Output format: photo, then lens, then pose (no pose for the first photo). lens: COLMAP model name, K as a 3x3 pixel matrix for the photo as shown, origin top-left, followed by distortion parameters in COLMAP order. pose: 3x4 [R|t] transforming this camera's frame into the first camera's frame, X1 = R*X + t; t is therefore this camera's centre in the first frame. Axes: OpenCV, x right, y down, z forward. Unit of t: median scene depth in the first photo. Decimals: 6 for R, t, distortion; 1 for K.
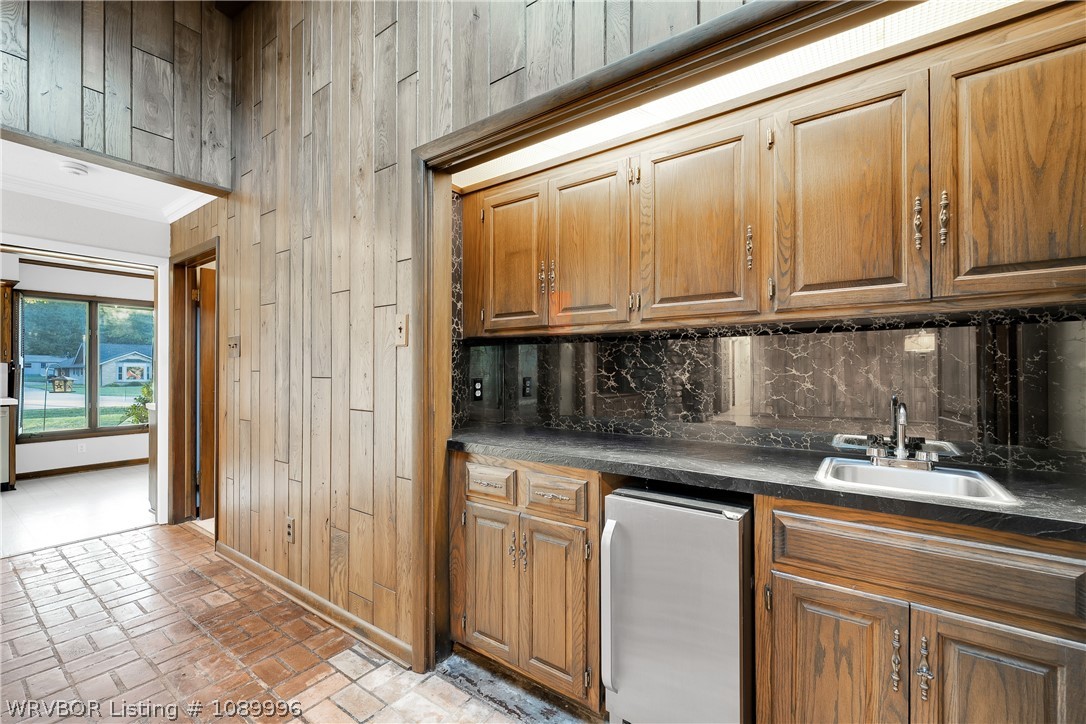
lens RADIAL K [[445.3, 0, 523.3], [0, 445.3, 360.8], [0, 0, 1]] dist [-0.000545, -0.000618]
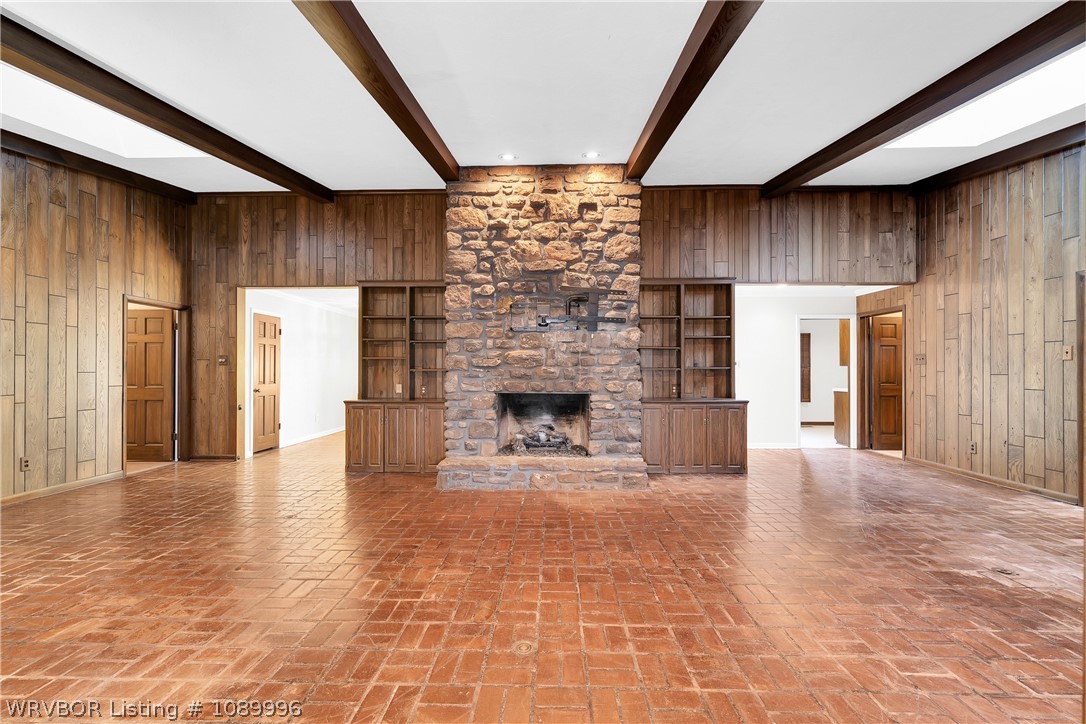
lens RADIAL K [[445.3, 0, 545.4], [0, 445.3, 367.3], [0, 0, 1]] dist [-0.000545, -0.000618]
pose [[0.571513, -0.004684, -0.820579, 0.055416], [0.012877, 0.999912, 0.003261, -0.038373], [0.820492, -0.012430, 0.571523, -2.404124]]
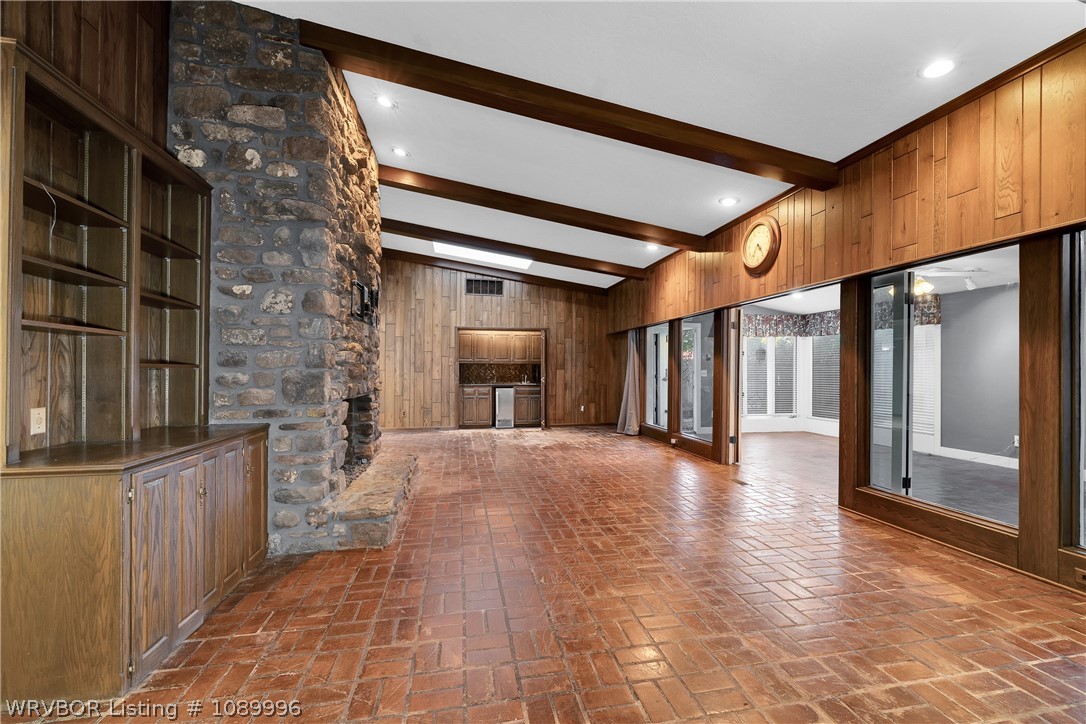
lens RADIAL K [[445.3, 0, 550.4], [0, 445.3, 368.6], [0, 0, 1]] dist [-0.000545, -0.000618]
pose [[0.663192, 0.008471, 0.748401, -3.206240], [-0.017362, 0.999841, 0.004068, -0.037232], [-0.748248, -0.015692, 0.663234, -3.049179]]
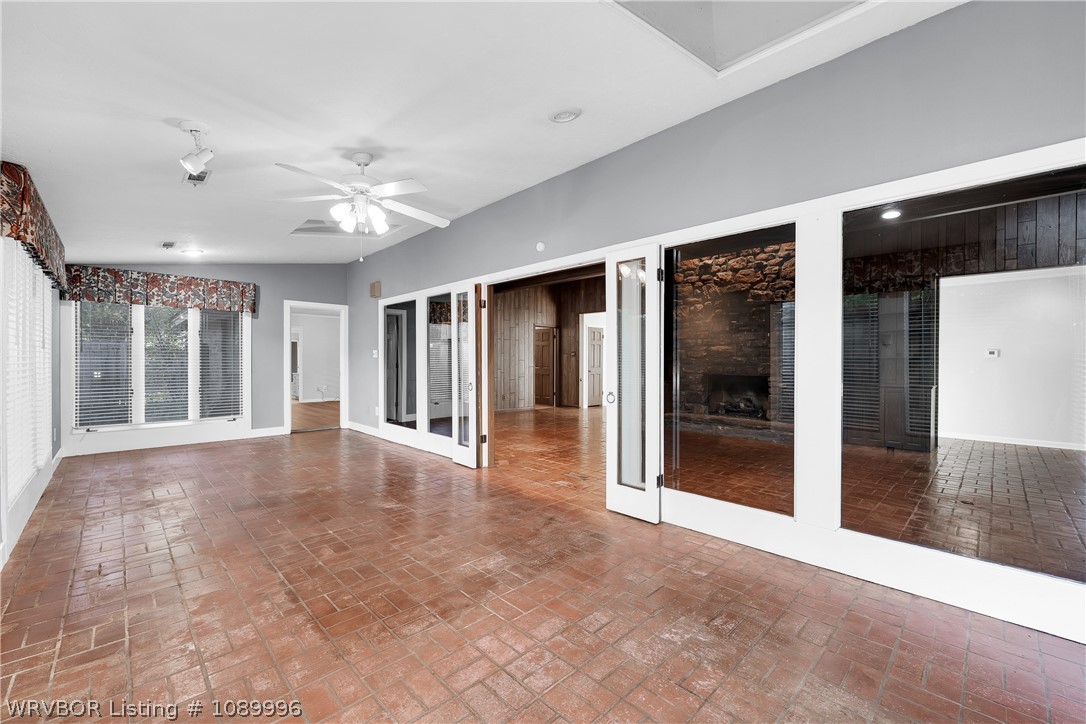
lens RADIAL K [[445.3, 0, 529.1], [0, 445.3, 363.7], [0, 0, 1]] dist [-0.000545, -0.000618]
pose [[-0.192166, 0.005703, -0.981346, 2.089280], [0.010547, 0.999937, 0.003746, -0.007007], [0.981306, -0.009630, -0.192215, -1.903764]]
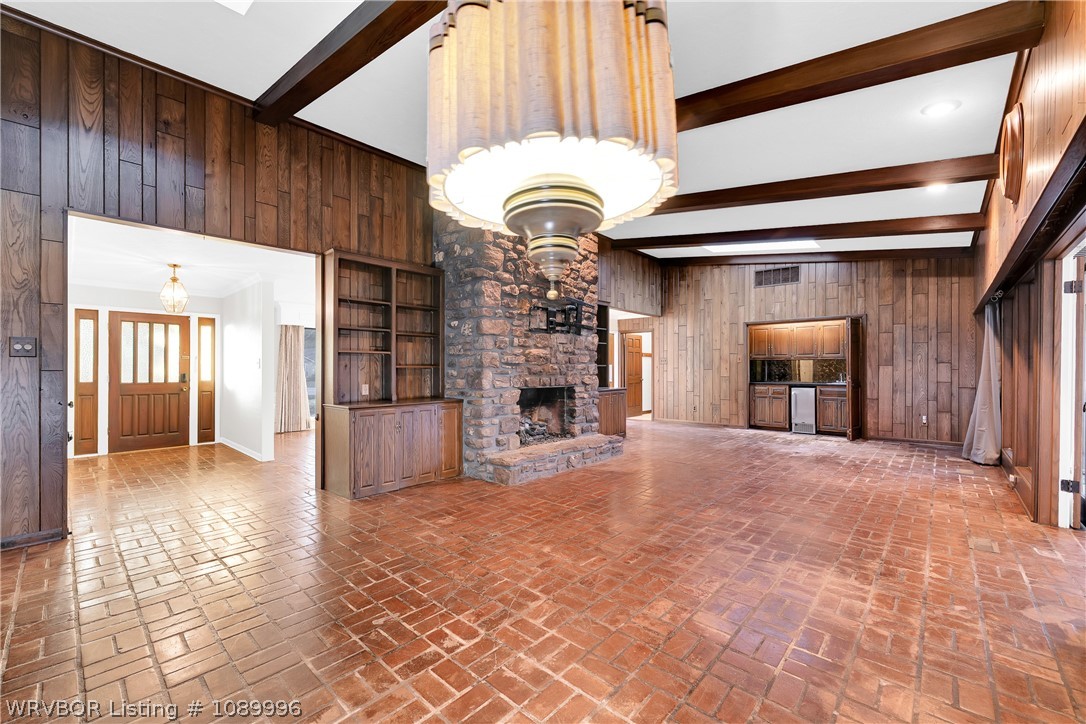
lens RADIAL K [[445.3, 0, 542.6], [0, 445.3, 364.3], [0, 0, 1]] dist [-0.000545, -0.000618]
pose [[0.995572, 0.000072, -0.094004, -1.929590], [0.000731, 0.999963, 0.008513, -0.057586], [0.094001, -0.008544, 0.995535, -3.949599]]
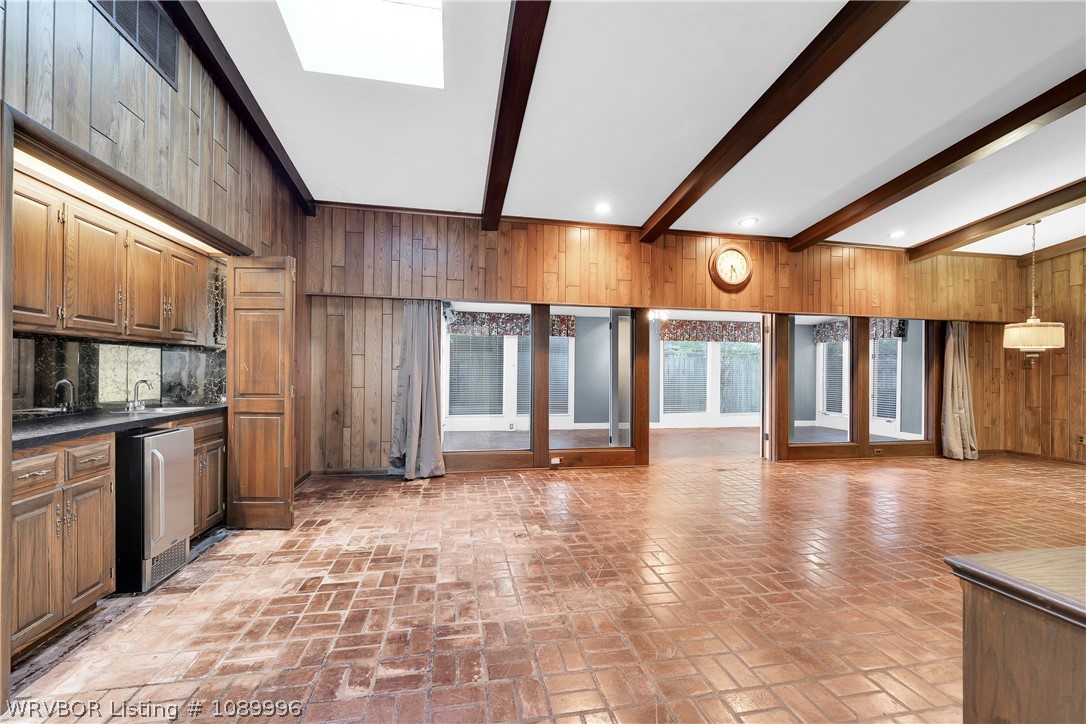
lens RADIAL K [[445.3, 0, 546.5], [0, 445.3, 370.4], [0, 0, 1]] dist [-0.000545, -0.000618]
pose [[-0.739317, 0.003530, 0.673348, -1.549128], [-0.012333, 0.999748, -0.018783, 0.041282], [-0.673244, -0.022191, -0.739087, 0.913640]]
